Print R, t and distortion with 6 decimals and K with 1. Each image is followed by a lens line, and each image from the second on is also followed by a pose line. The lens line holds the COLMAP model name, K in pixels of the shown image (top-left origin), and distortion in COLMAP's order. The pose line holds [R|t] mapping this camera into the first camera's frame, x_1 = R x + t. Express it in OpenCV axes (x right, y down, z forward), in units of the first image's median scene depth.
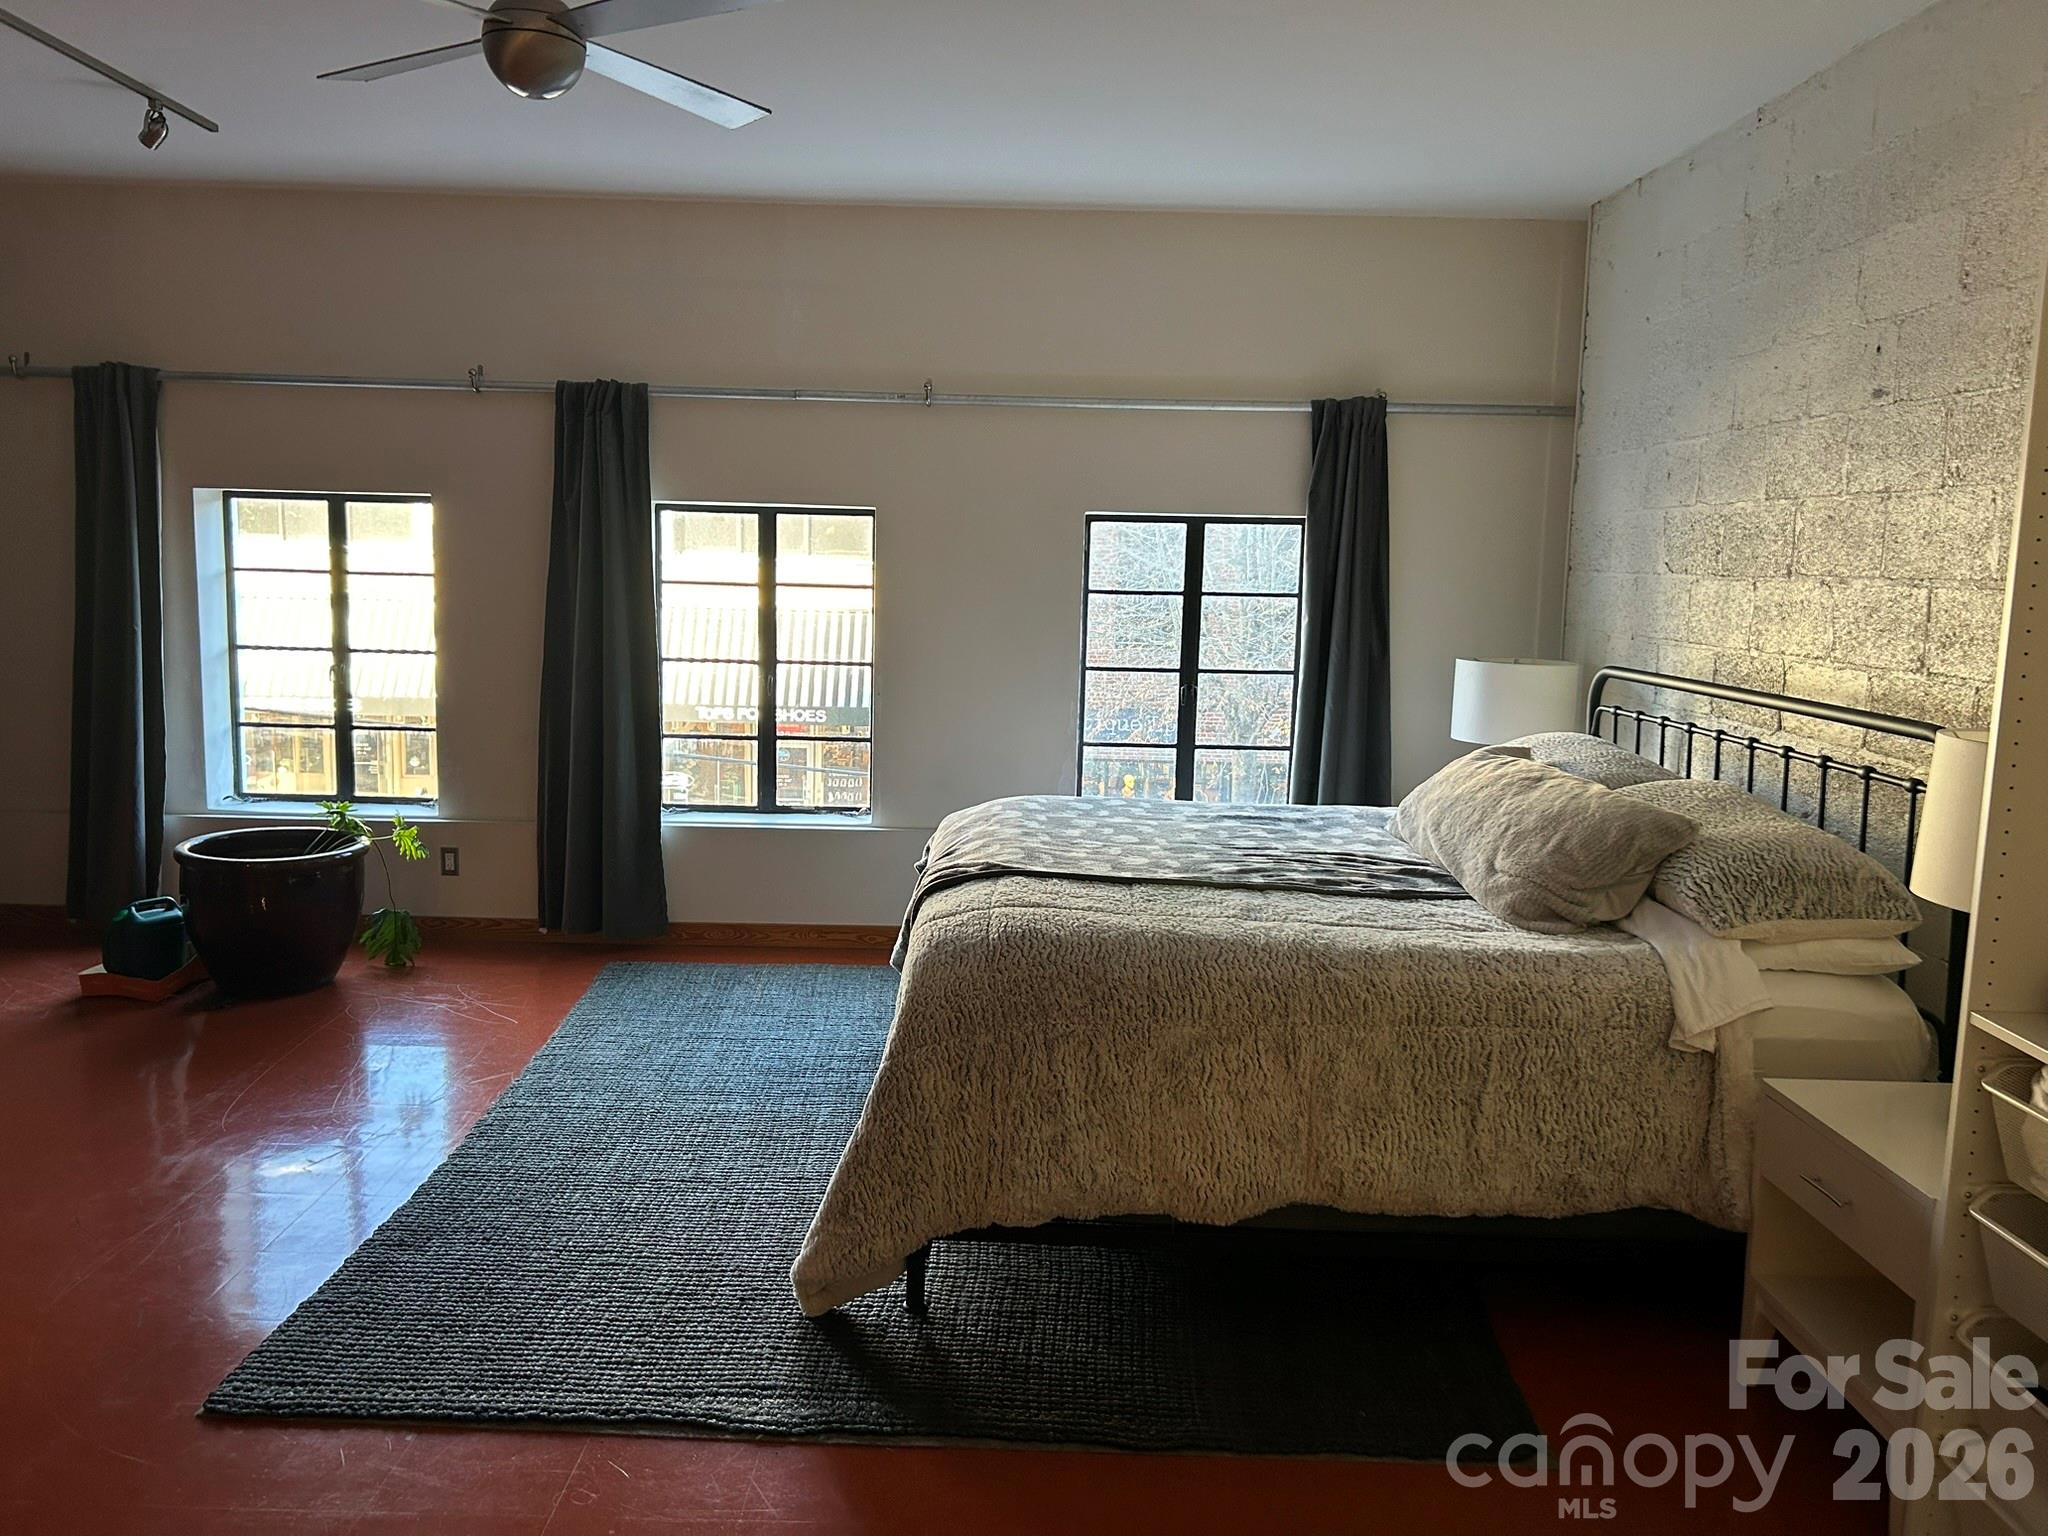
lens RADIAL K [[1542.8, 0, 1023.5], [0, 1542.8, 771.4], [0, 0, 1]] dist [0.011933, -0.001099]
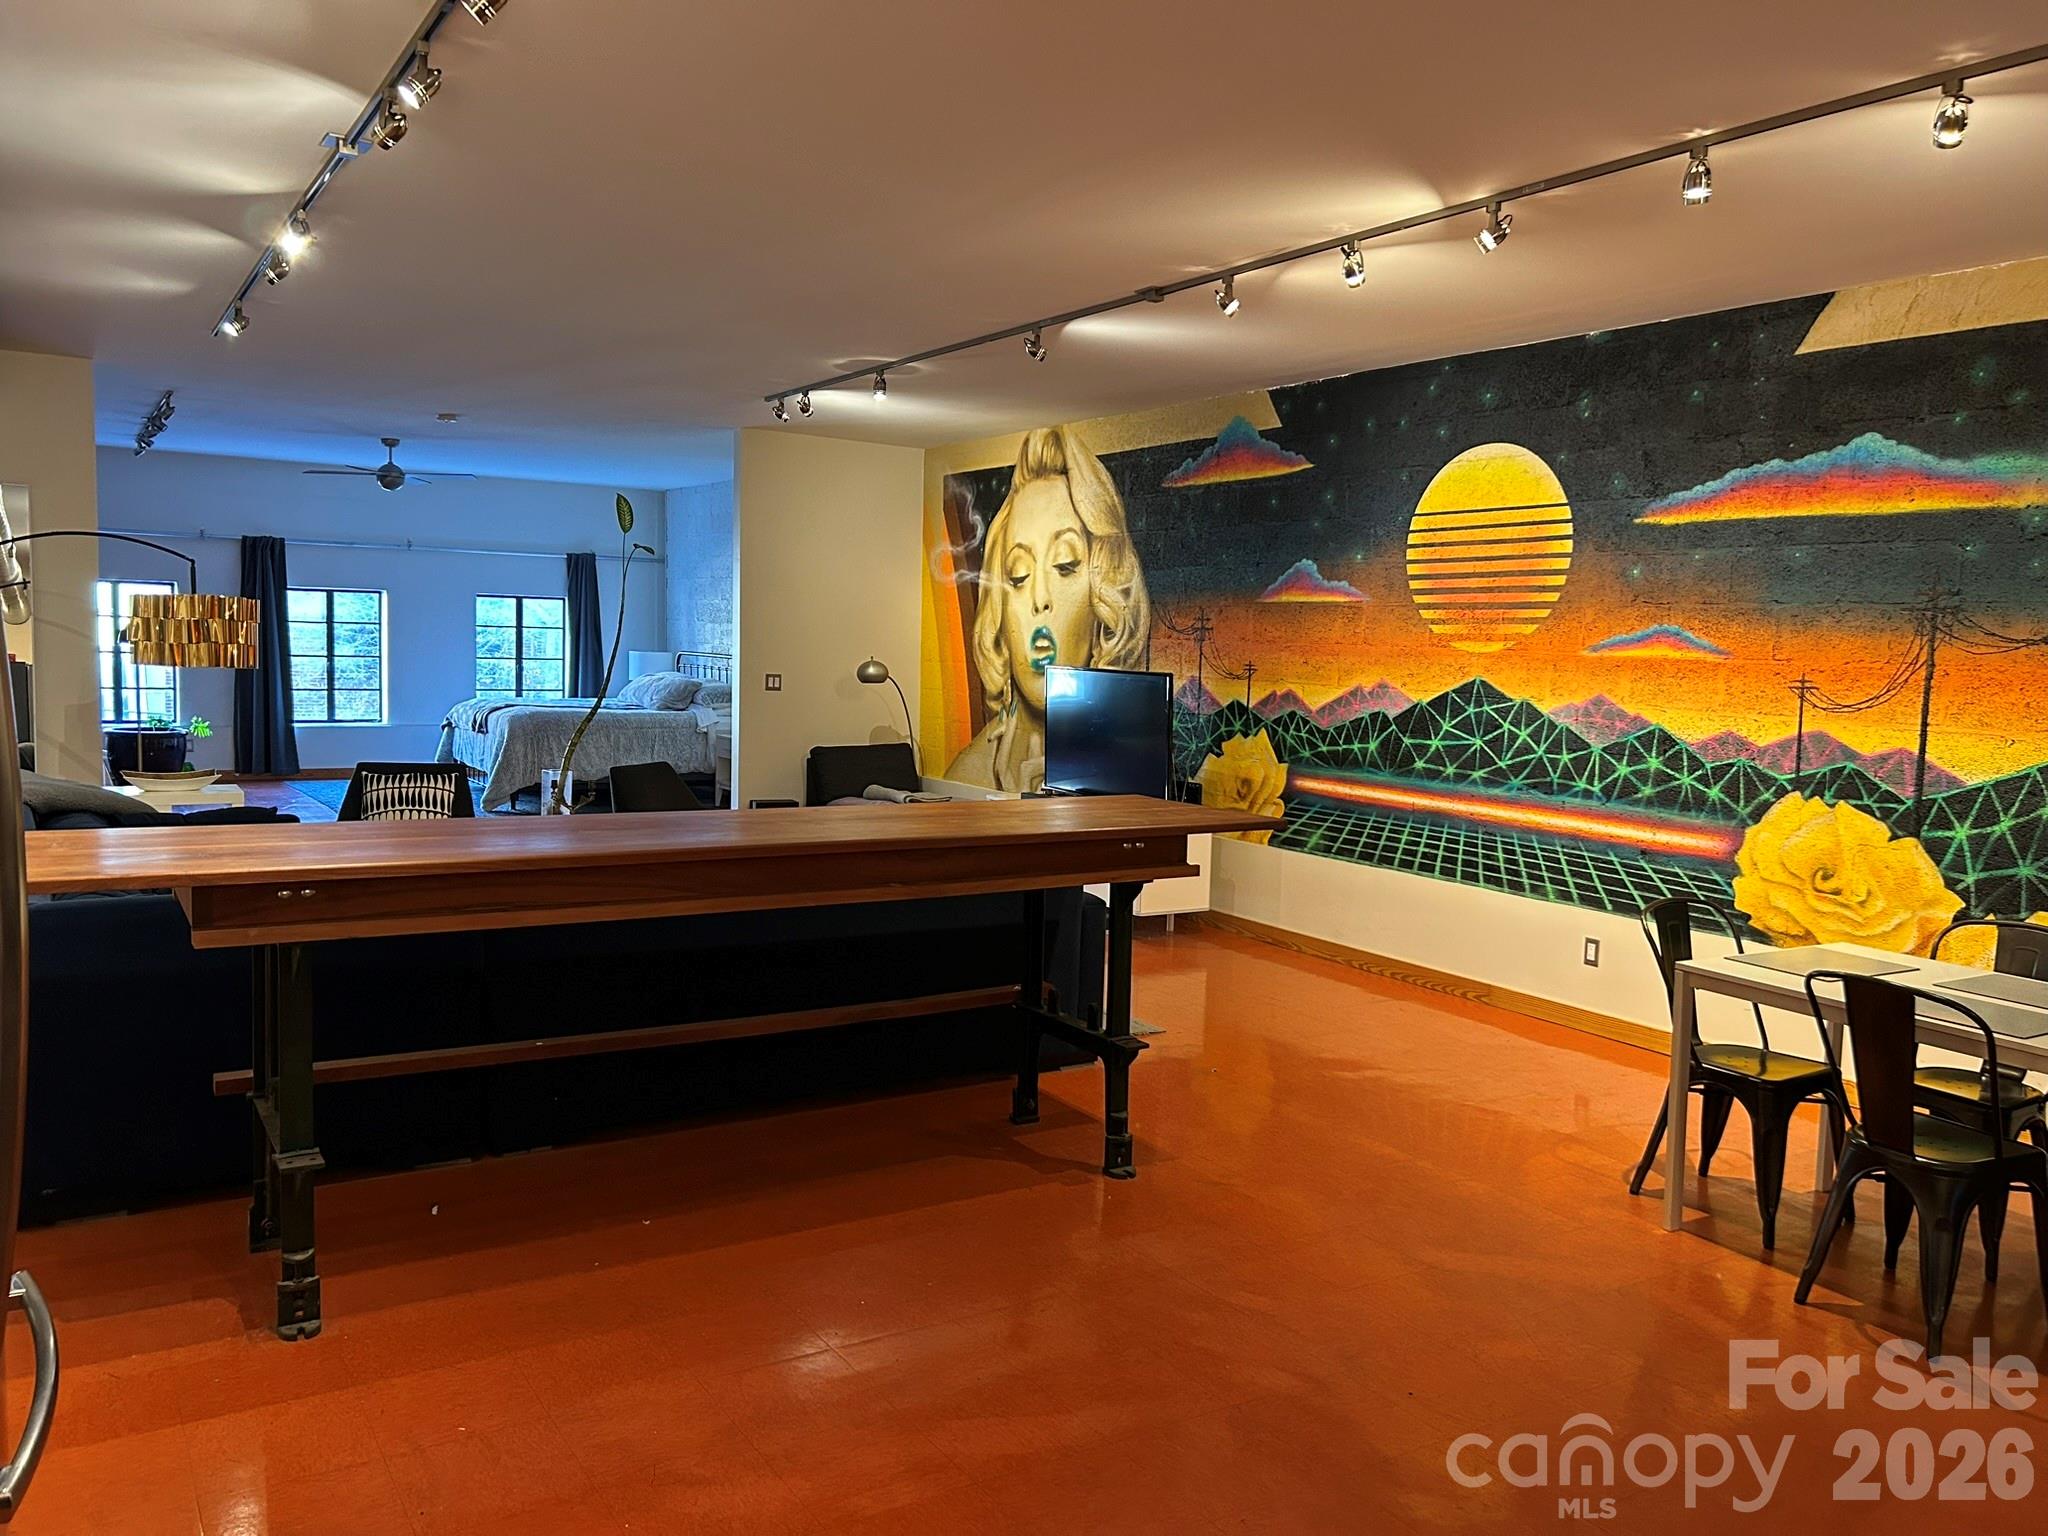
lens RADIAL K [[1542.8, 0, 1027.1], [0, 1542.8, 770.6], [0, 0, 1]] dist [0.011933, -0.001099]
pose [[0.844790, -0.047662, 0.532972, -0.557082], [0.062412, 0.998004, -0.009679, 0.196926], [-0.531446, 0.041440, 0.846078, -1.580862]]
